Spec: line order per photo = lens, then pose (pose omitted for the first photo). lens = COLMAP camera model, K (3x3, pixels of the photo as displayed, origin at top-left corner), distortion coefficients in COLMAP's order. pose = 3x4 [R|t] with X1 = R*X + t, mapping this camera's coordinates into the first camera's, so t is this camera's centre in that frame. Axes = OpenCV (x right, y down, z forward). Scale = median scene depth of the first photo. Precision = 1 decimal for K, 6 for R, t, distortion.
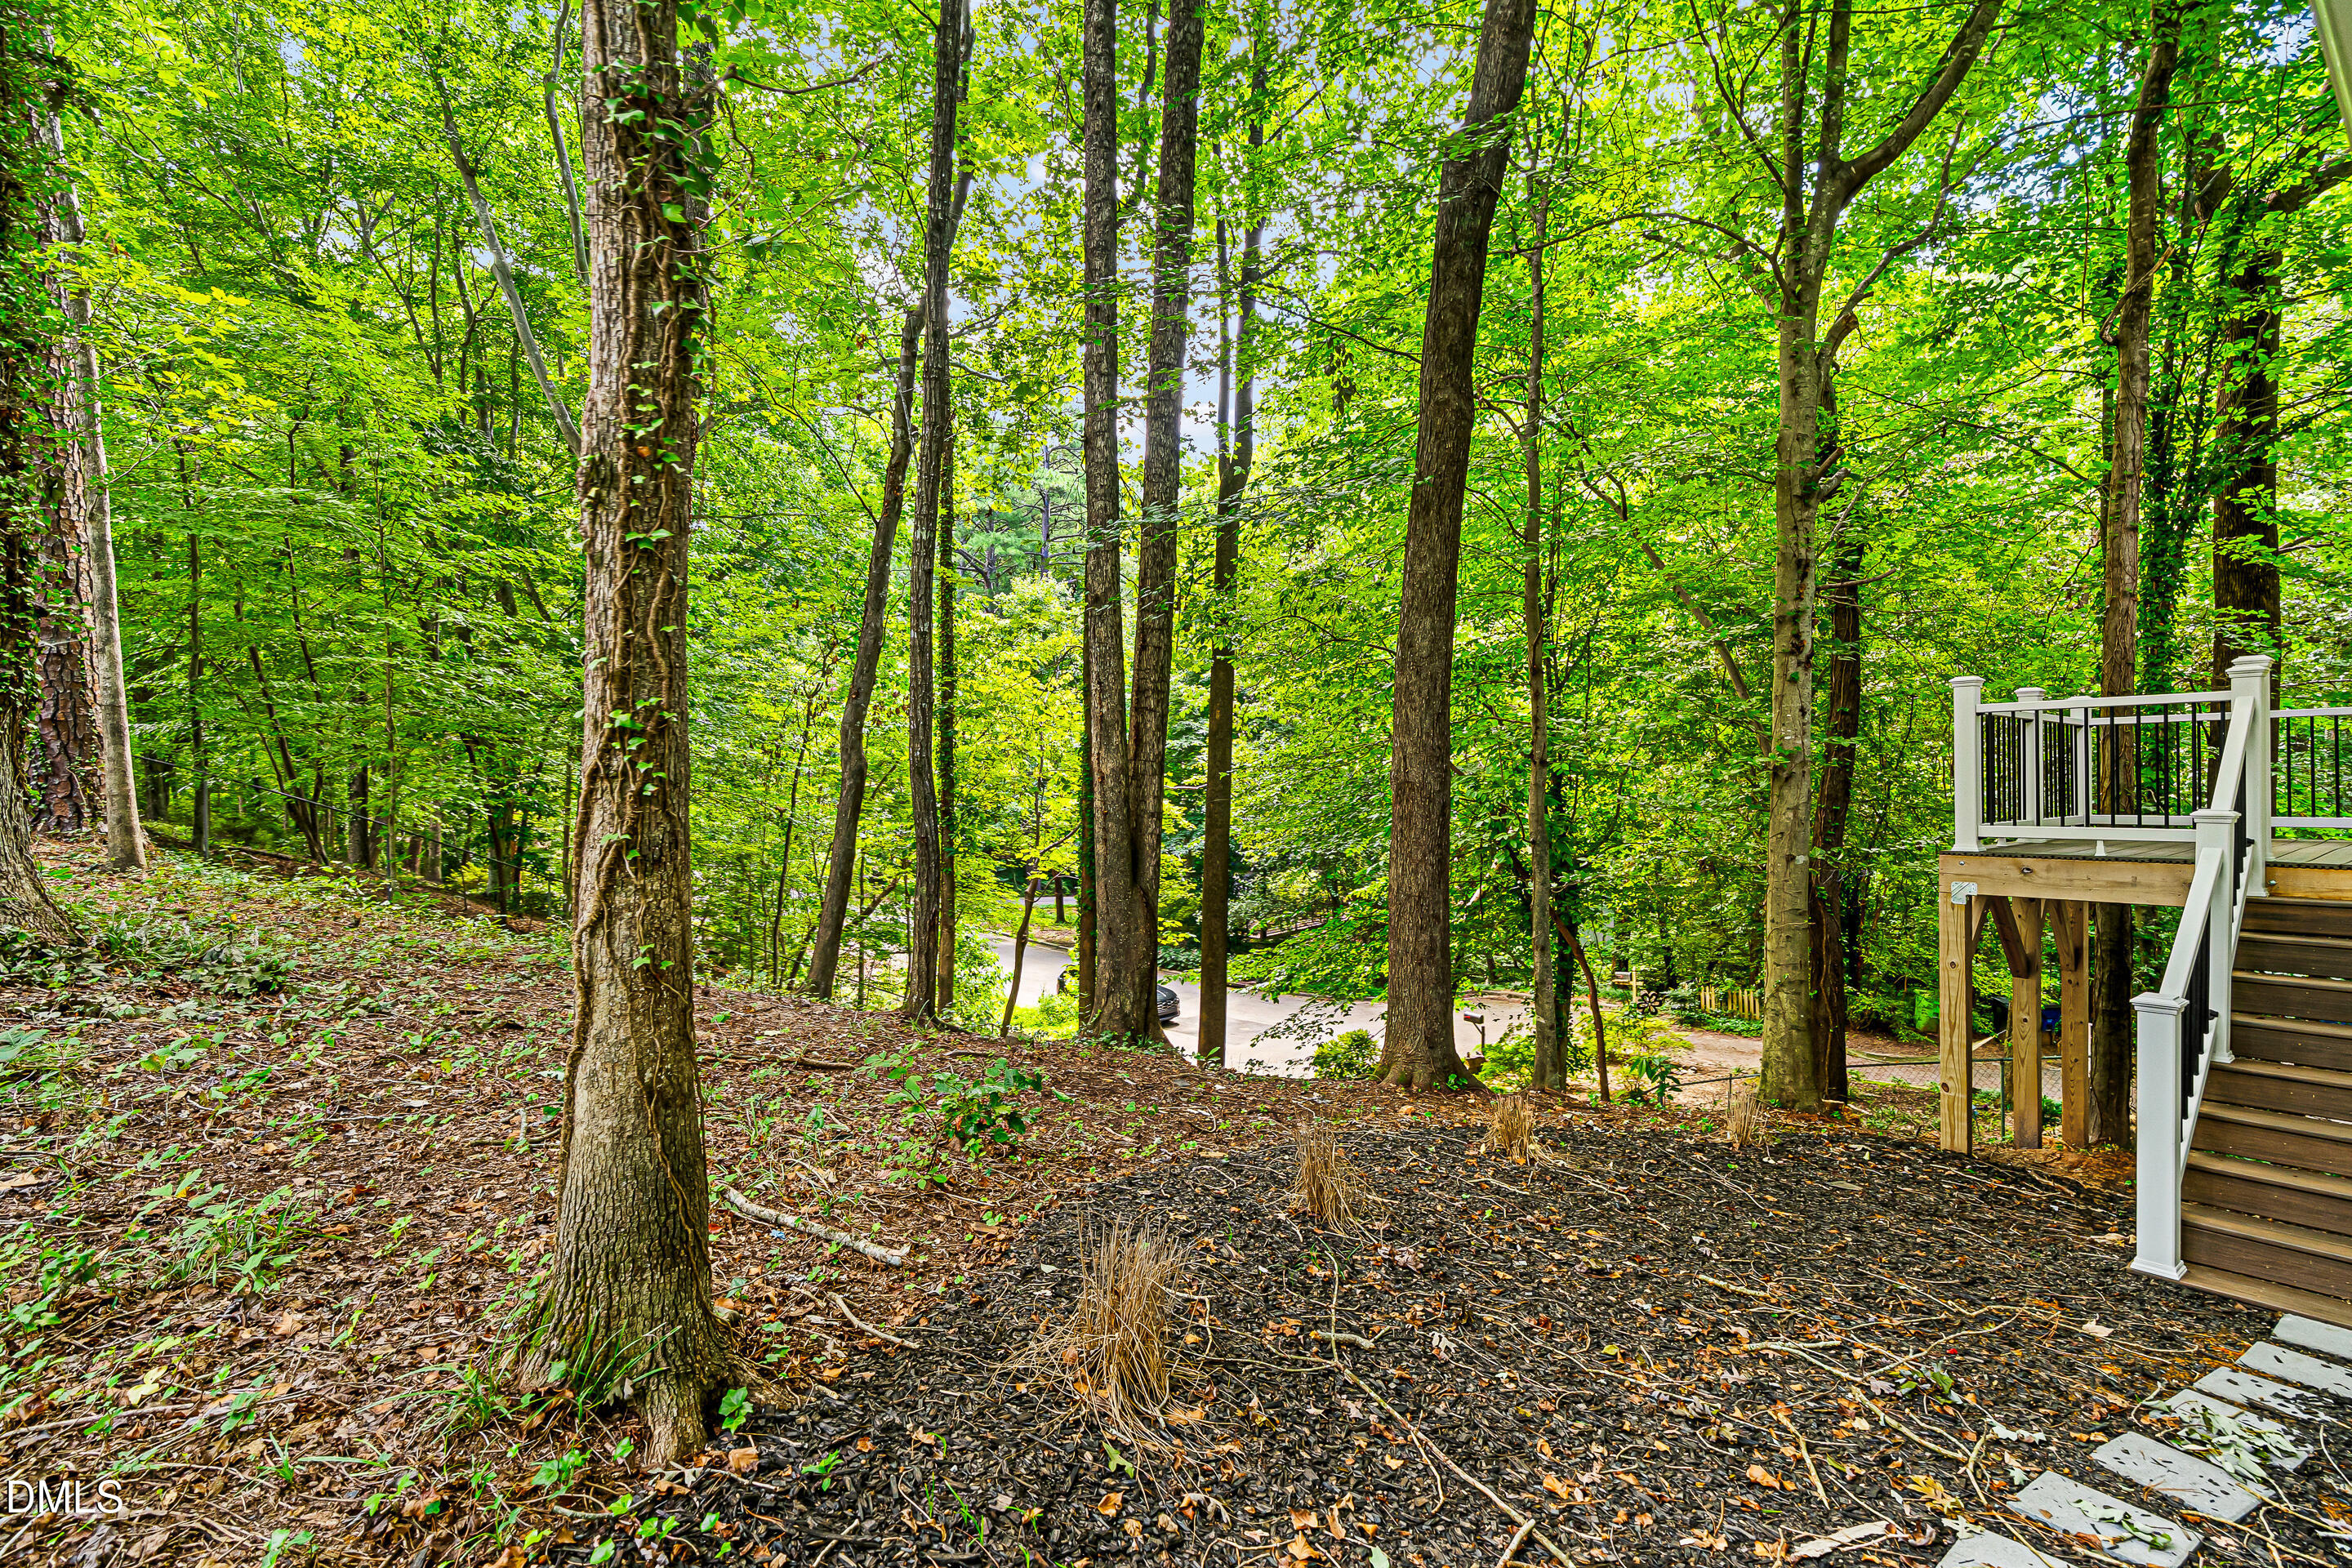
lens RADIAL K [[1069.1, 0, 1161.8], [0, 1069.1, 785.9], [0, 0, 1]] dist [-0.013436, -0.000576]
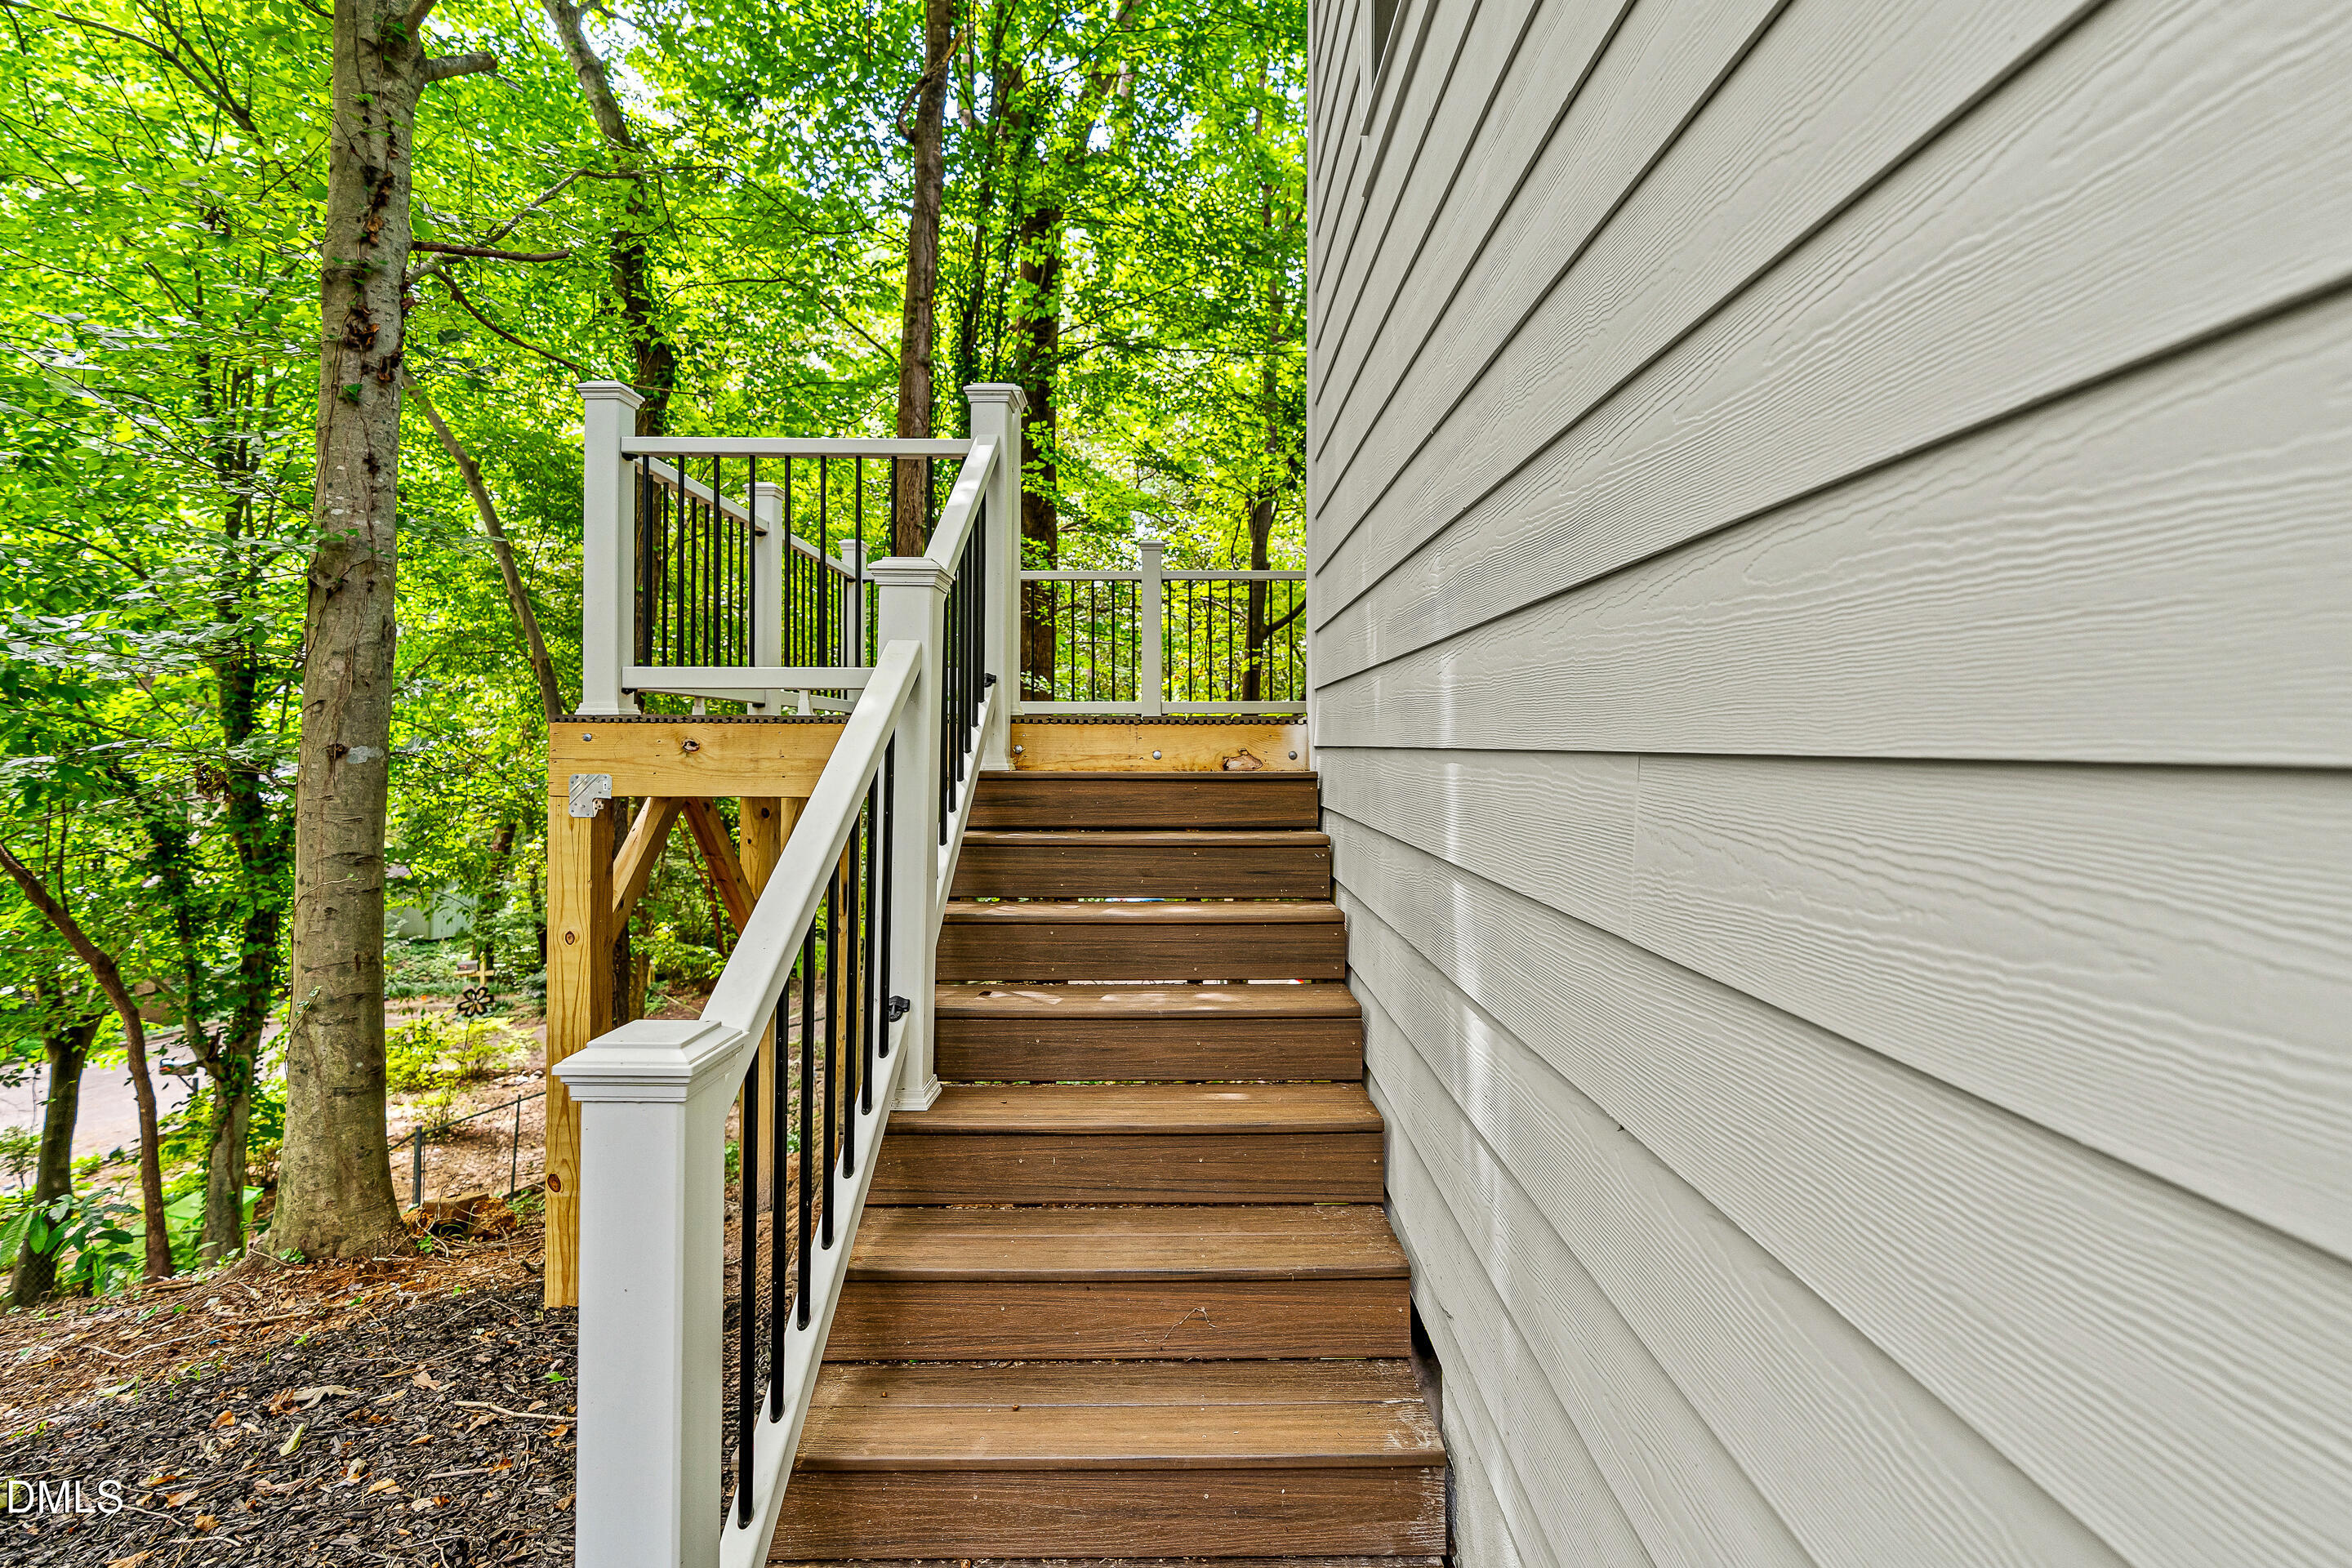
lens RADIAL K [[1069.1, 0, 1177.6], [0, 1069.1, 767.5], [0, 0, 1]] dist [-0.013436, -0.000576]
pose [[0.604964, -0.005652, 0.796233, 0.510394], [-0.007507, 0.999890, 0.012802, 0.077604], [-0.796217, -0.013722, 0.604855, 0.455624]]
